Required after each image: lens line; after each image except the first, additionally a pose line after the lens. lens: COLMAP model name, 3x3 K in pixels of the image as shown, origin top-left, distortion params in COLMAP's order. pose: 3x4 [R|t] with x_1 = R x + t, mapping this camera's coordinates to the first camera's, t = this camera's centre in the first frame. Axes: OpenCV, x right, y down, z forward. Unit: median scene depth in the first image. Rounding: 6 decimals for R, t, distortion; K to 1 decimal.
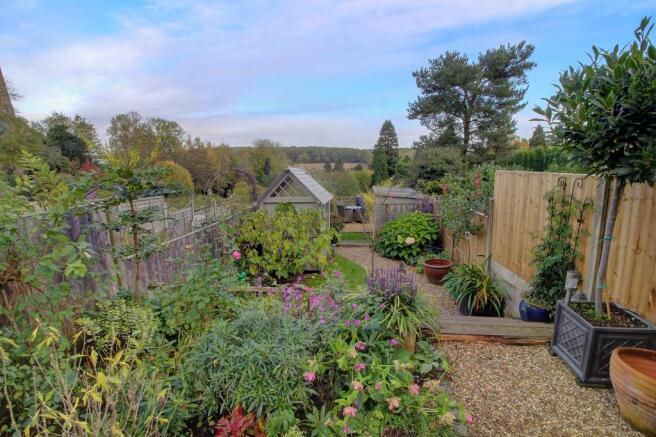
lens RADIAL K [[305.7, 0, 328.2], [0, 305.7, 216.1], [0, 0, 1]] dist [-0.005745, -0.009050]
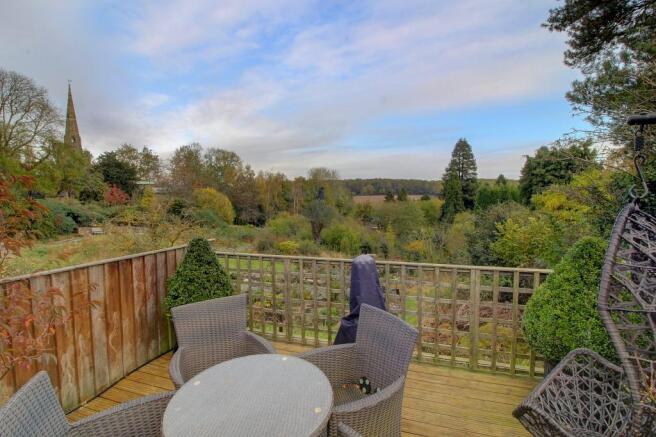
lens RADIAL K [[305.7, 0, 325.5], [0, 305.7, 215.7], [0, 0, 1]] dist [-0.005745, -0.009050]
pose [[0.975422, 0.014019, -0.219897, 0.016887], [-0.037456, 0.993999, -0.102776, -0.010465], [0.217137, 0.108487, 0.970094, 0.122411]]
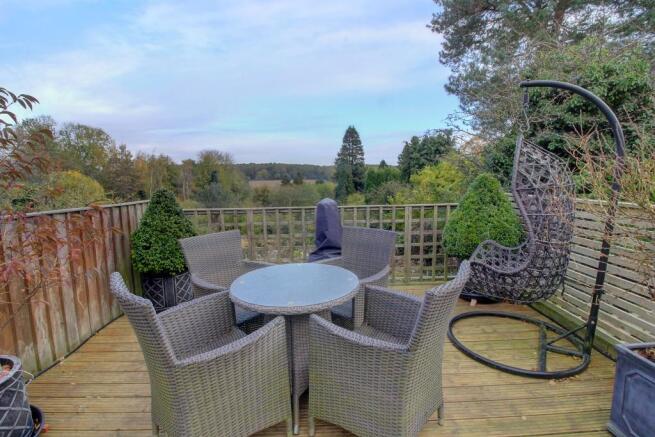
lens RADIAL K [[305.2, 0, 326.9], [0, 305.2, 218.0], [0, 0, 1]] dist [-0.005745, -0.009050]
pose [[0.992609, -0.022218, 0.119308, 0.011486], [0.028088, 0.998464, -0.047747, -0.007020], [-0.118064, 0.050745, 0.991709, 0.118832]]
